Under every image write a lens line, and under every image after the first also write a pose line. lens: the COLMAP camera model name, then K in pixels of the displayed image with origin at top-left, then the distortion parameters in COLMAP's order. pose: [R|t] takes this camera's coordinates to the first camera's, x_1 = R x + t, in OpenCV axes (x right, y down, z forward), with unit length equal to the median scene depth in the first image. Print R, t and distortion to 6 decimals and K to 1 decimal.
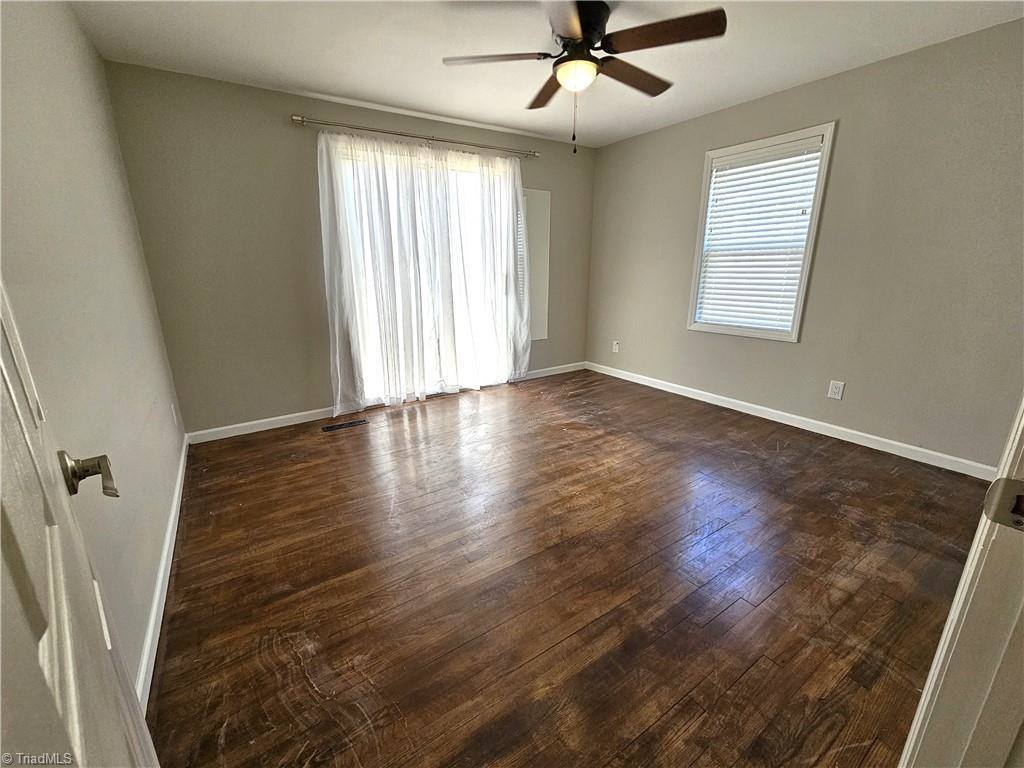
lens RADIAL K [[422.6, 0, 506.4], [0, 422.6, 383.0], [0, 0, 1]] dist [-0.001451, -0.000115]
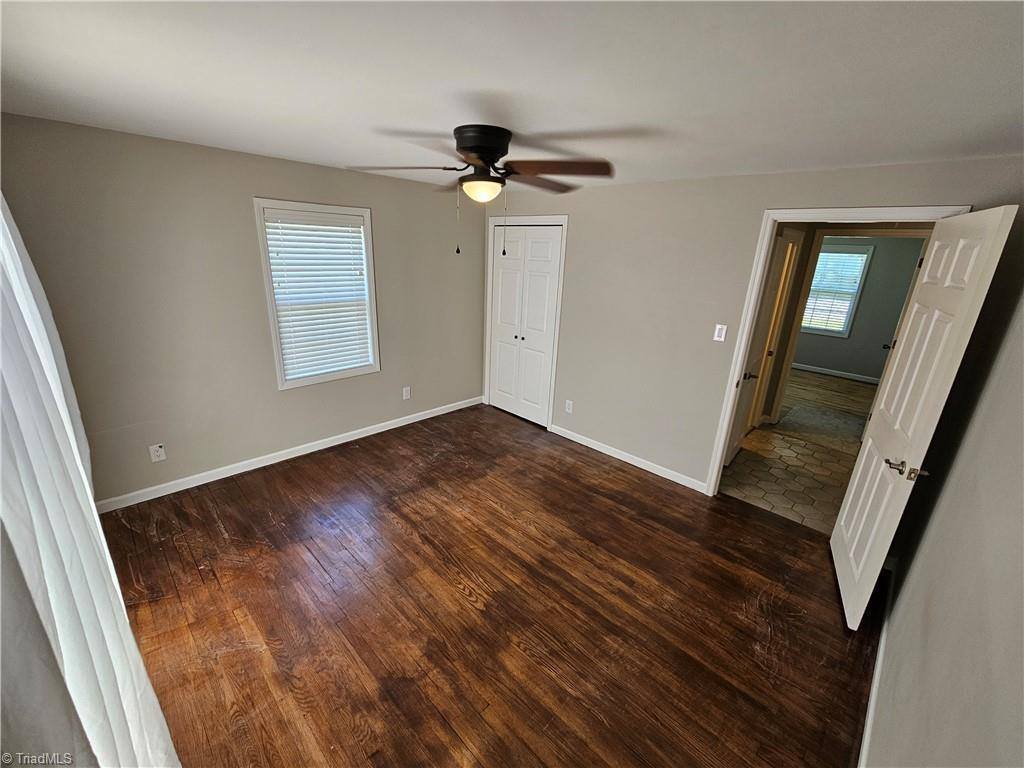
lens RADIAL K [[422.6, 0, 501.1], [0, 422.6, 386.7], [0, 0, 1]] dist [-0.001451, -0.000115]
pose [[-0.195510, -0.310210, 0.930347, -0.680278], [0.226885, 0.908611, 0.350642, -0.464104], [-0.954096, 0.279635, -0.107261, 0.864509]]
